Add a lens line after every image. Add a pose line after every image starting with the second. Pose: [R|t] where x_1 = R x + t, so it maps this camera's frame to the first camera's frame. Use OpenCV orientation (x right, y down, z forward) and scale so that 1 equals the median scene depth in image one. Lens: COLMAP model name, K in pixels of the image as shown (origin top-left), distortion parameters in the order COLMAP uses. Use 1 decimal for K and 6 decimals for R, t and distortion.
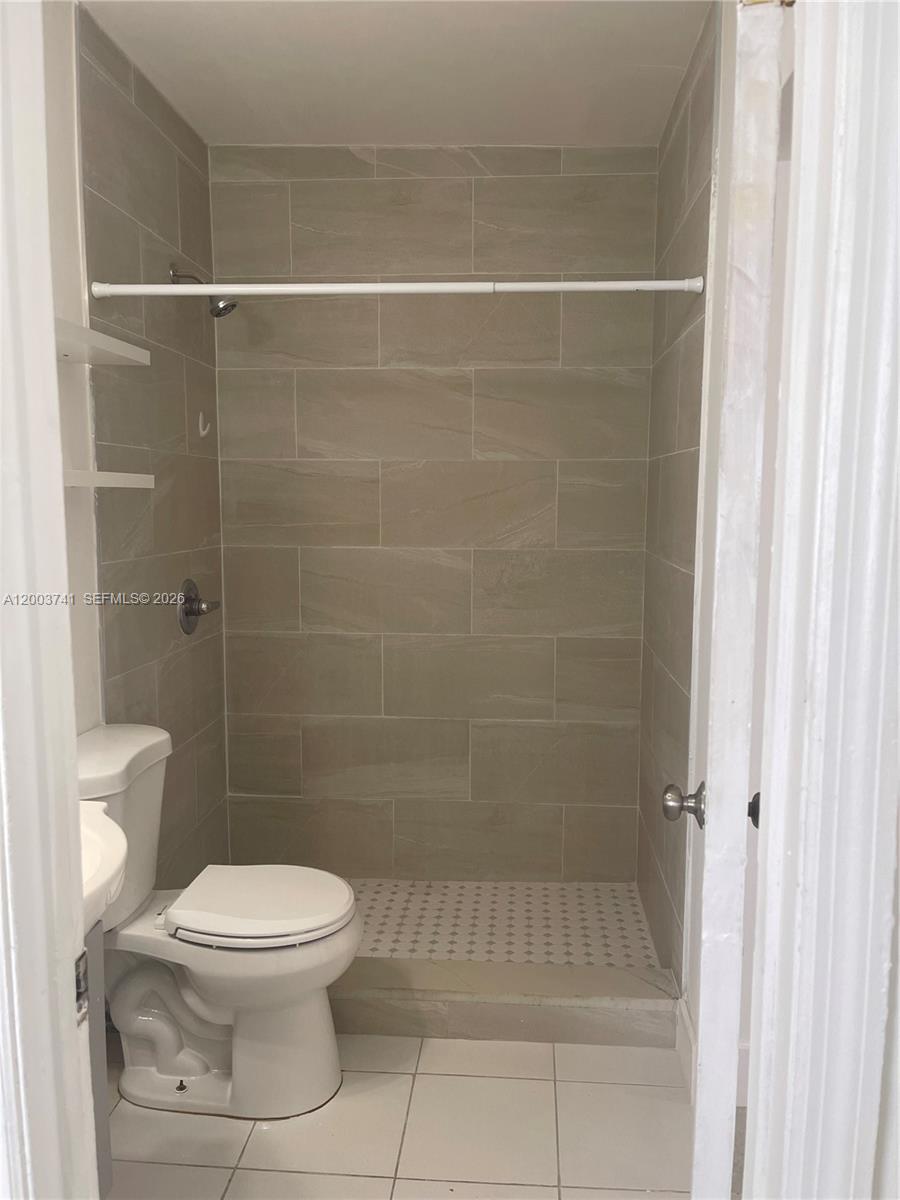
lens RADIAL K [[938.3, 0, 460.4], [0, 938.3, 600.4], [0, 0, 1]] dist [0.075412, -0.034378]
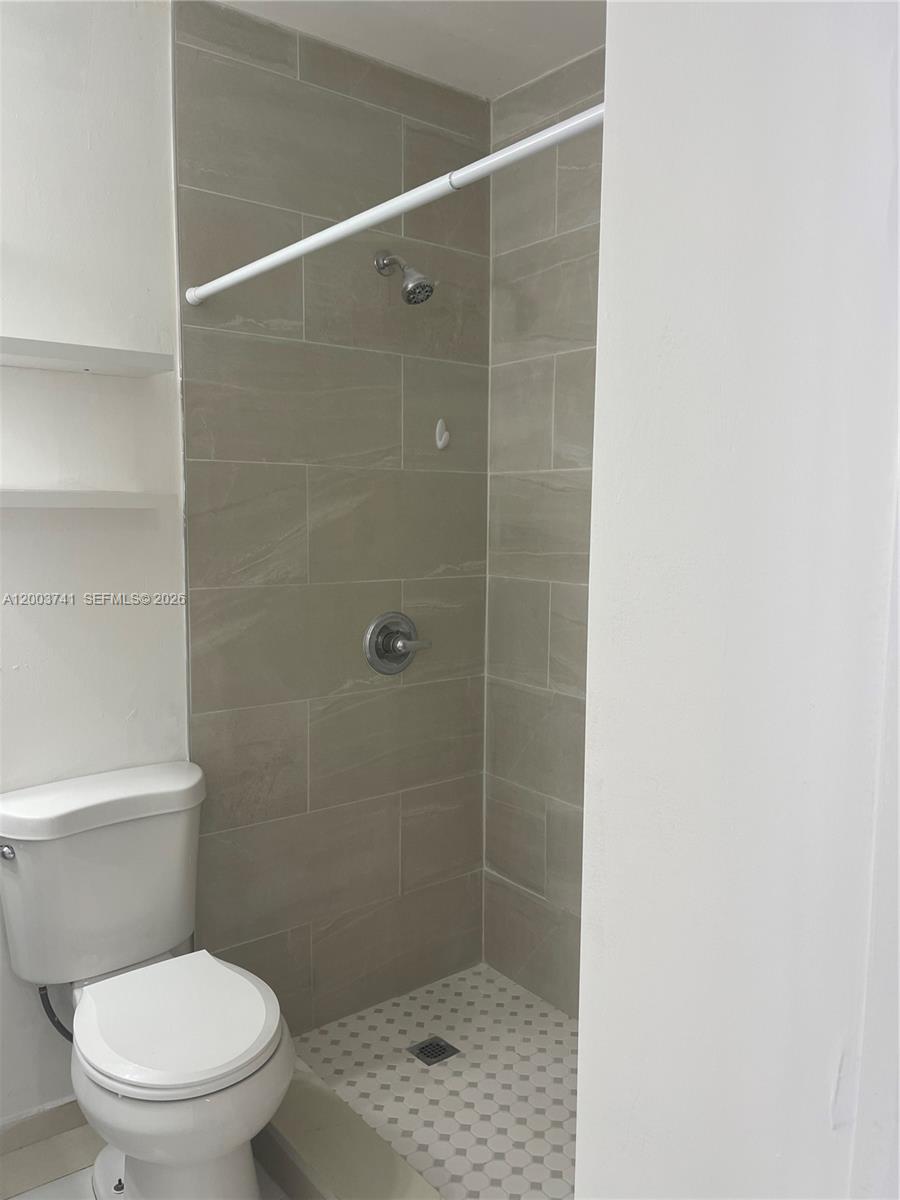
lens RADIAL K [[938.3, 0, 449.4], [0, 938.3, 605.4], [0, 0, 1]] dist [0.075412, -0.034378]
pose [[0.671194, 0.077524, -0.737217, 0.355547], [-0.086594, 0.995907, 0.025888, -0.050849], [0.736207, 0.046462, 0.675160, 0.415047]]
